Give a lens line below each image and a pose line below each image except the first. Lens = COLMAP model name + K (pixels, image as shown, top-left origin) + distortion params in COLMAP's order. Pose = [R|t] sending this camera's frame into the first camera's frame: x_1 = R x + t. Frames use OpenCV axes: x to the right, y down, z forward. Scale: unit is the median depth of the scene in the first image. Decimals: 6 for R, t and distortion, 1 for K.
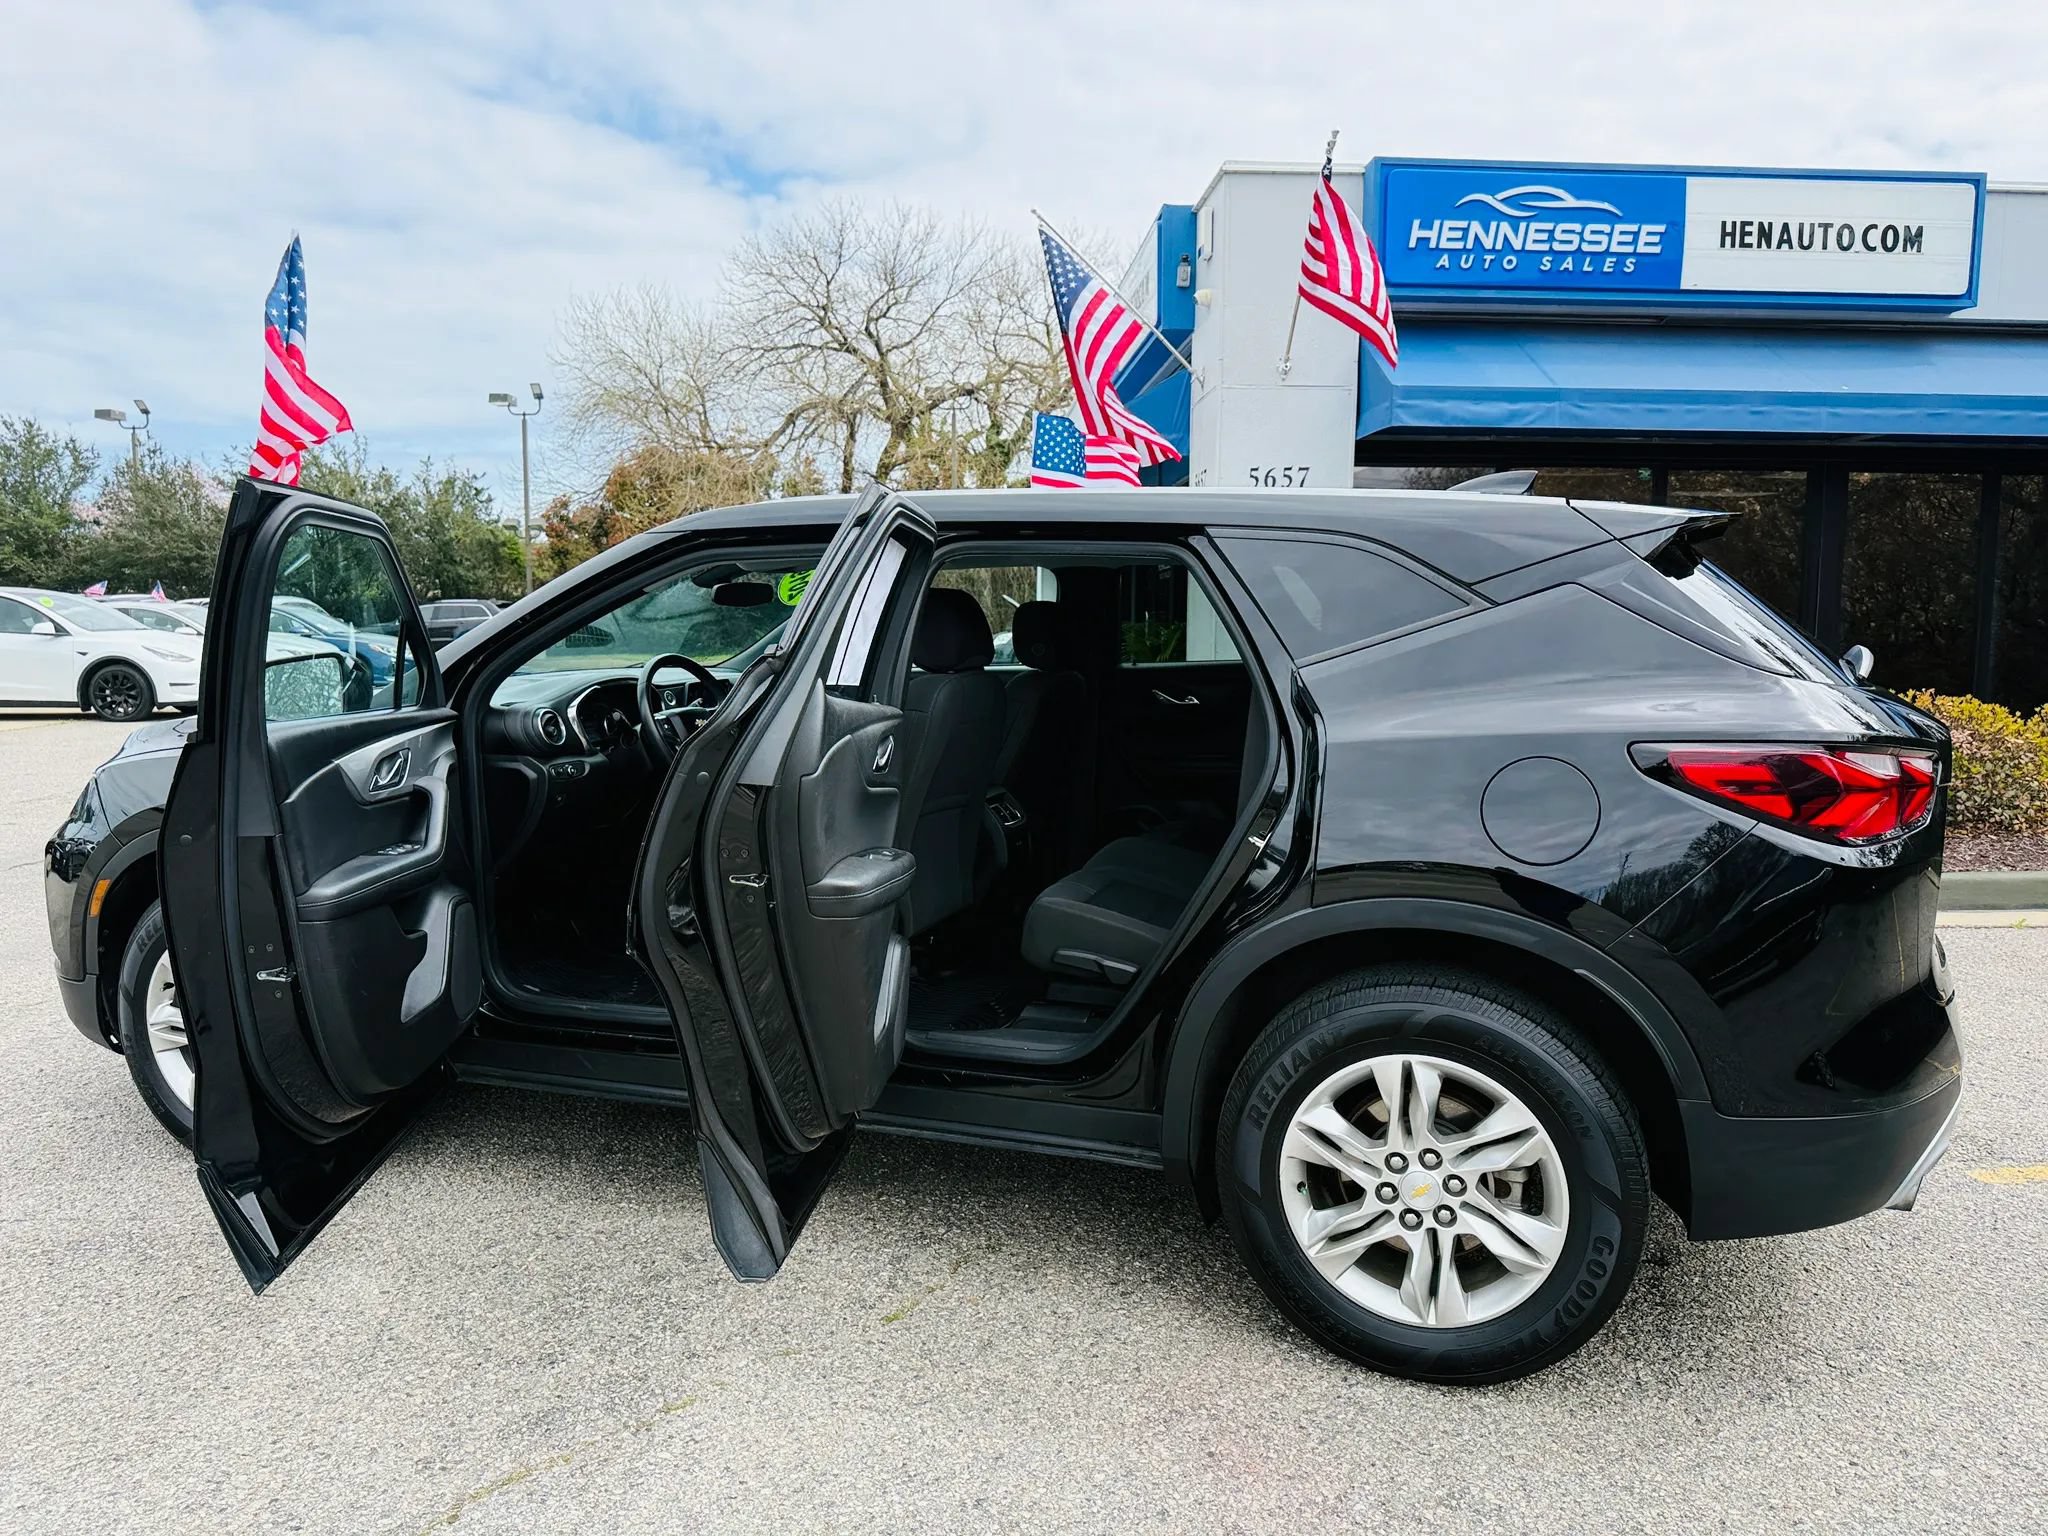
lens RADIAL K [[1501.1, 0, 1024.0], [0, 1501.1, 768.0], [0, 0, 1]] dist [0.003983, -0.002822]
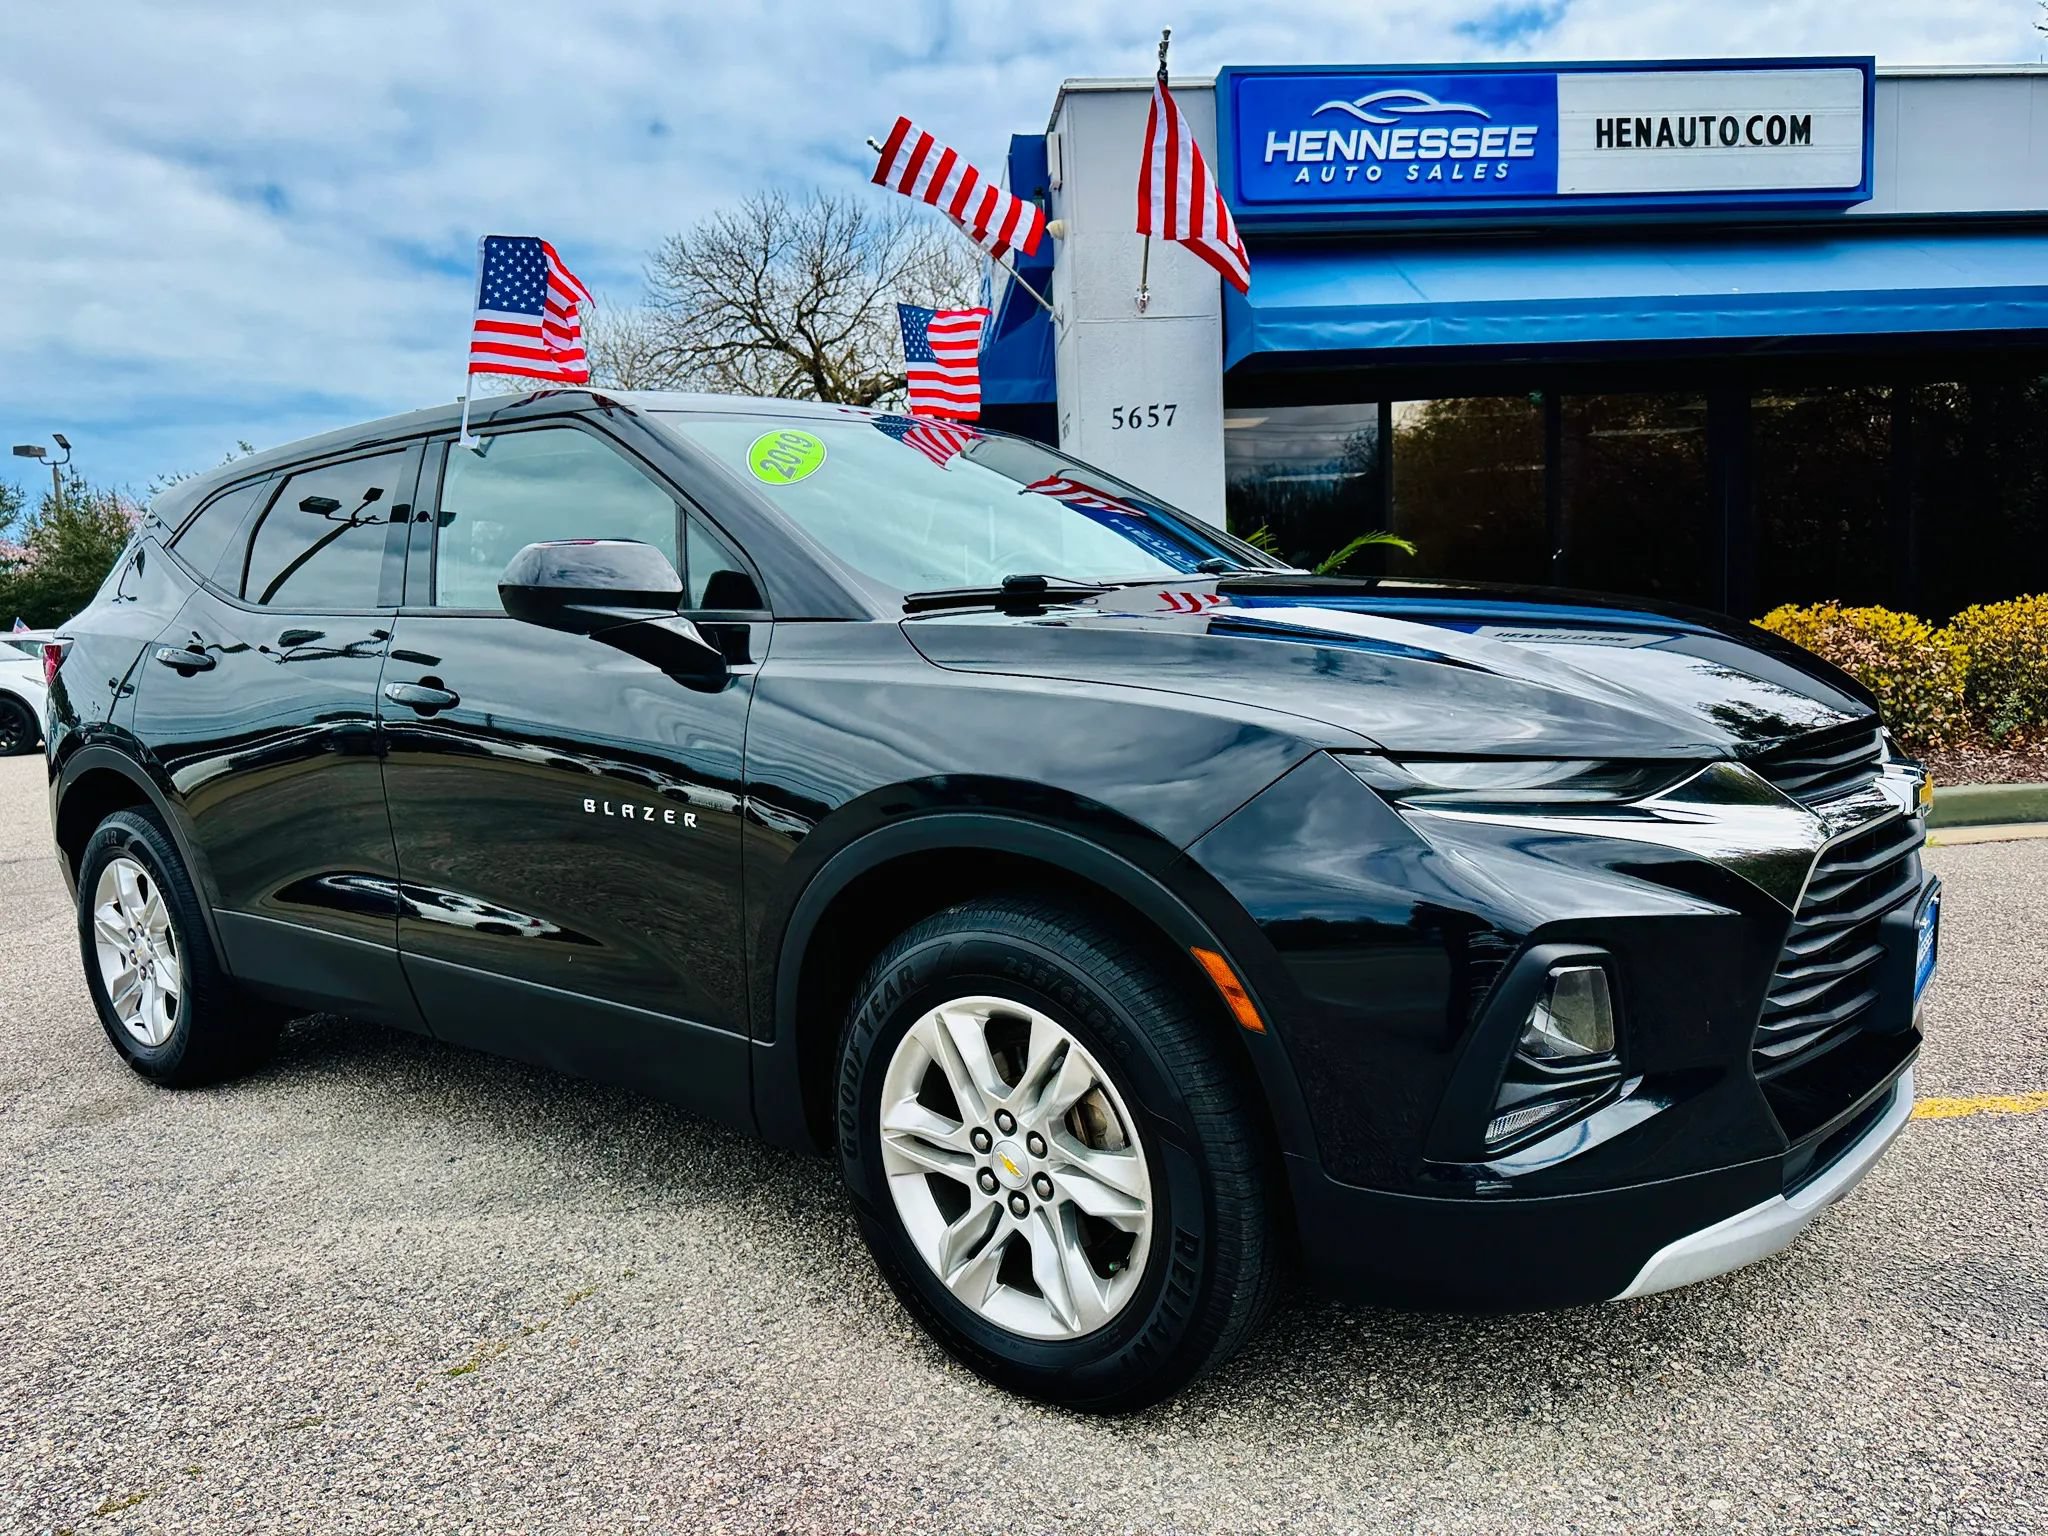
lens RADIAL K [[1488.9, 0, 1043.8], [0, 1488.9, 767.8], [0, 0, 1]] dist [0.003074, -0.003624]
pose [[0.998552, -0.051840, 0.014392, 0.085589], [0.051878, 0.998651, -0.002274, 0.024460], [-0.014255, 0.003018, 0.999894, 0.076814]]
